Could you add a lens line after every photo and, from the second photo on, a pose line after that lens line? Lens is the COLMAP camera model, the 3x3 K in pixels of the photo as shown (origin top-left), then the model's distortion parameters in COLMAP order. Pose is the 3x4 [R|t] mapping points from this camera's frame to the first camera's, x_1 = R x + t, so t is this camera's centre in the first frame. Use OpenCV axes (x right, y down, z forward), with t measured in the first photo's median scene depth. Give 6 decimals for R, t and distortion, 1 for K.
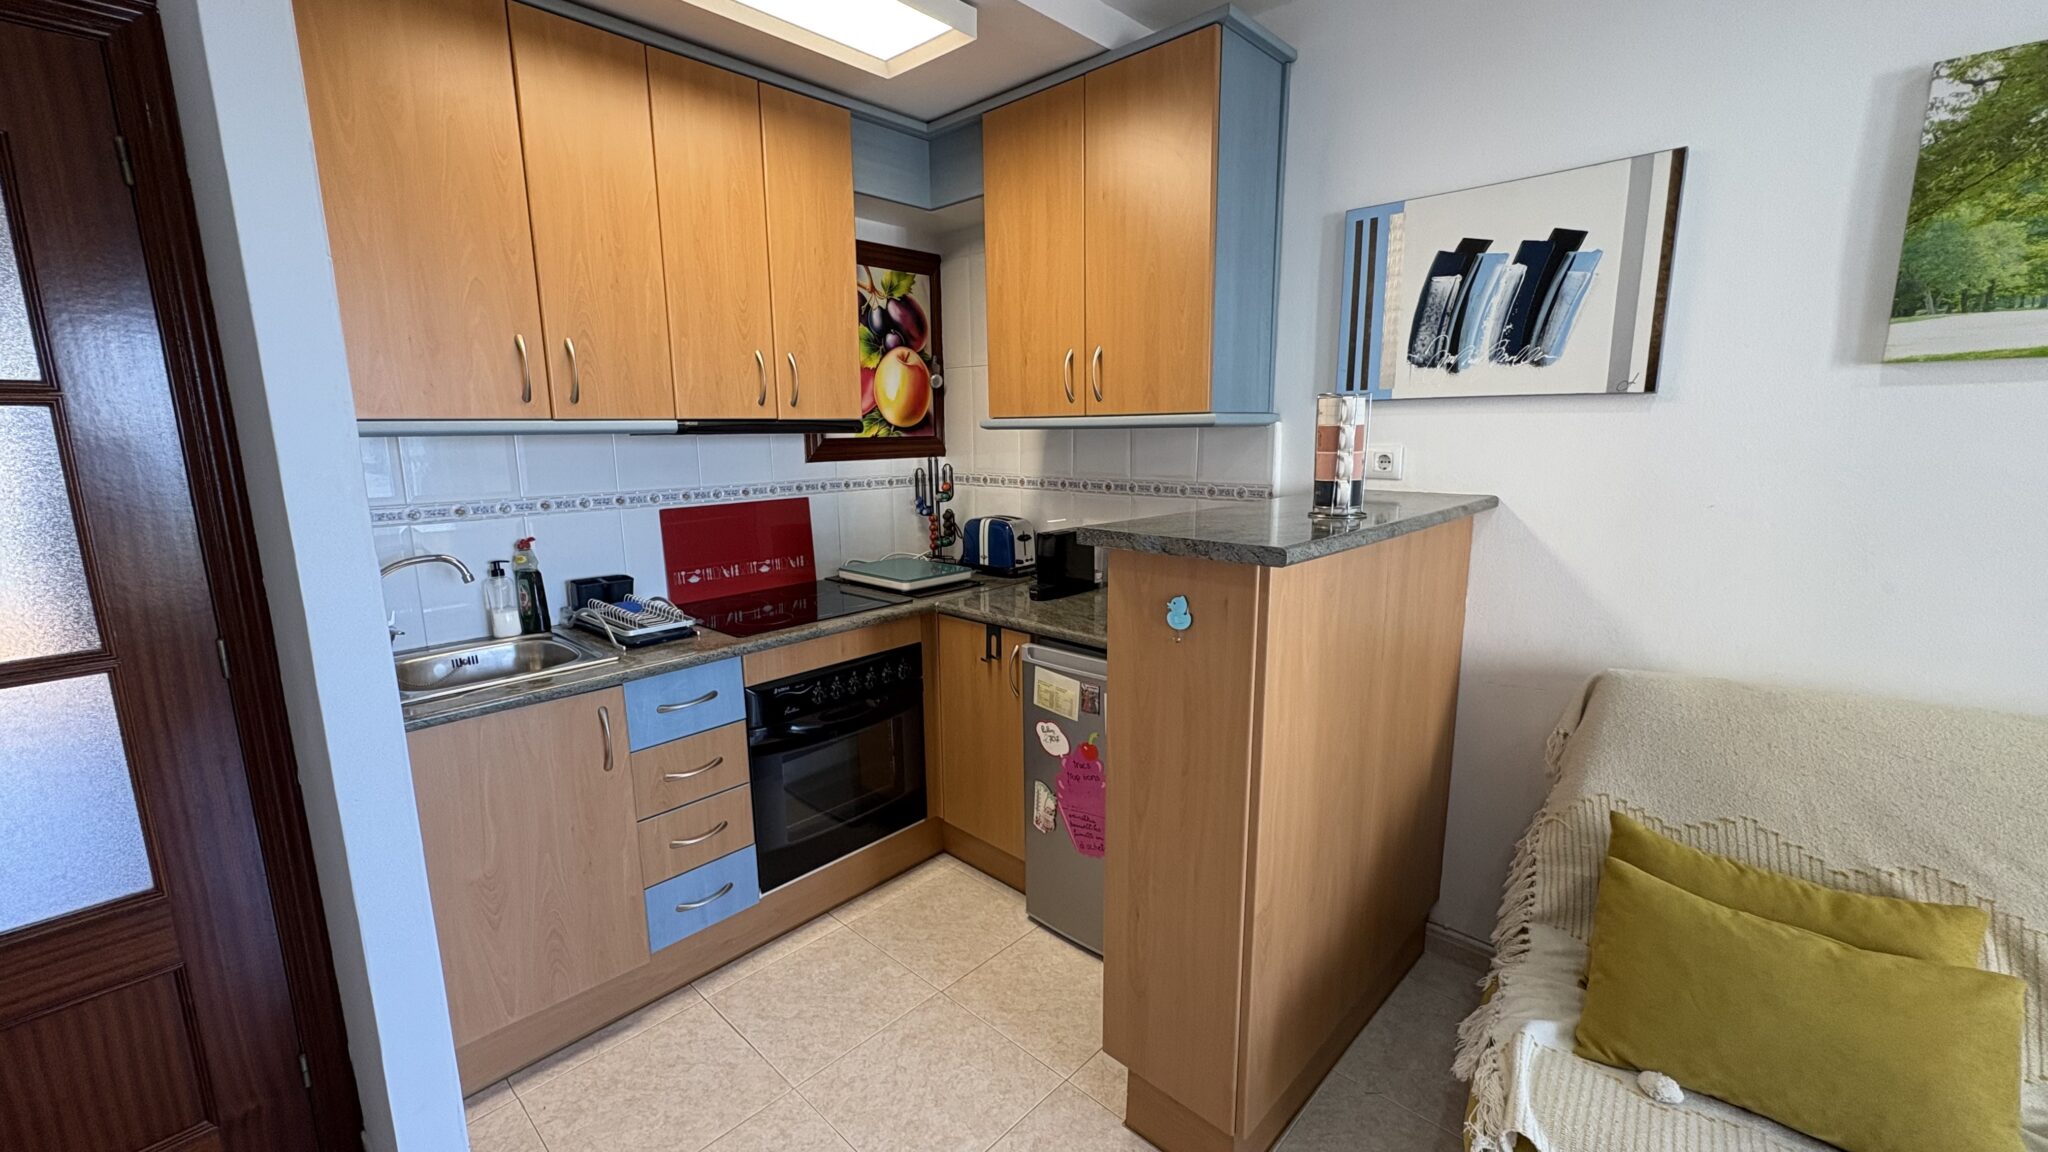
lens RADIAL K [[808.4, 0, 1014.7], [0, 808.4, 576.7], [0, 0, 1]] dist [-0.002191, 0.000320]
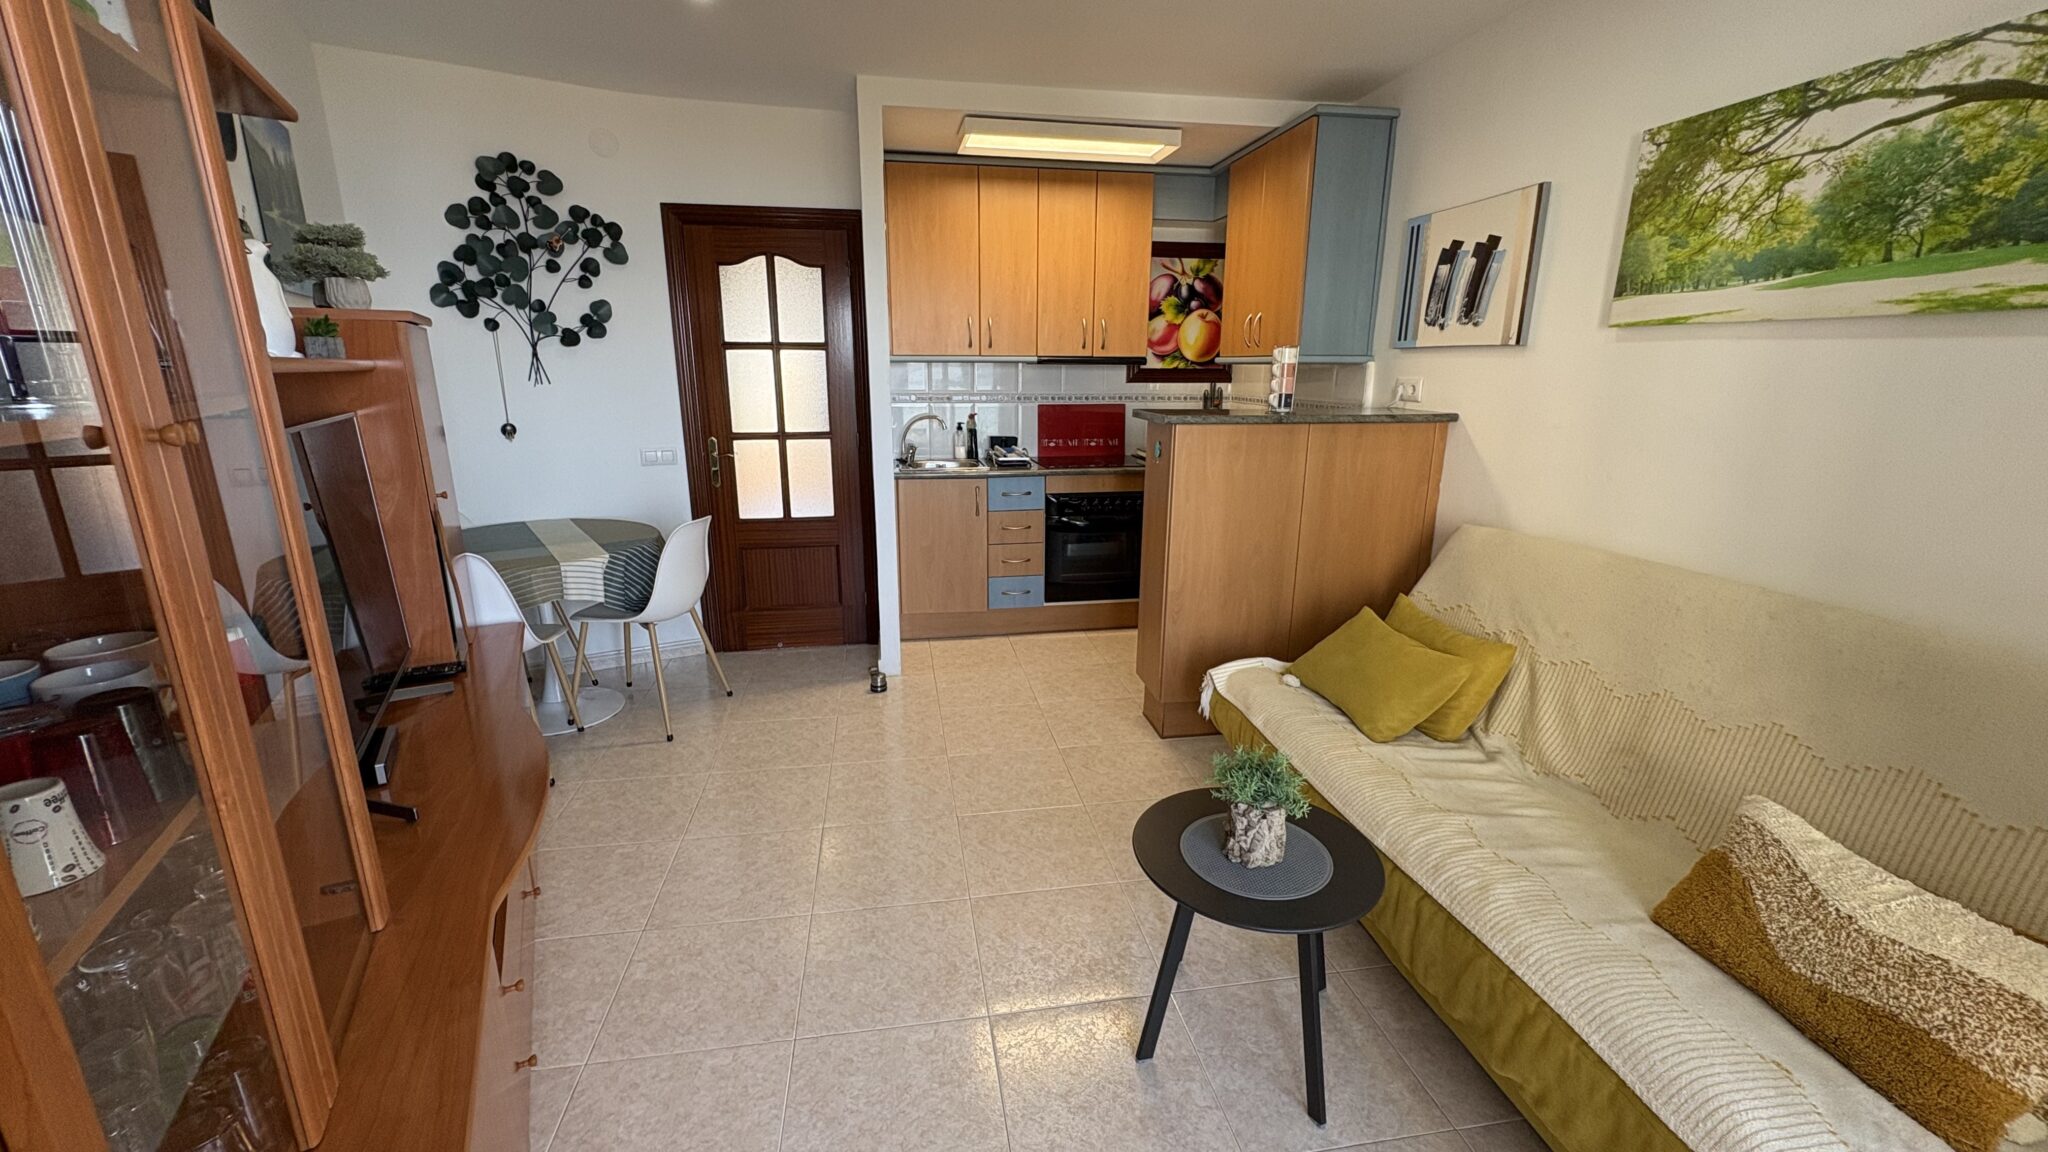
lens RADIAL K [[808.4, 0, 1030.8], [0, 808.4, 580.9], [0, 0, 1]] dist [-0.002191, 0.000320]
pose [[0.802308, 0.168476, -0.572641, 0.820773], [-0.121426, 0.985348, 0.119771, 0.116197], [0.584429, -0.026560, 0.811010, -0.650364]]
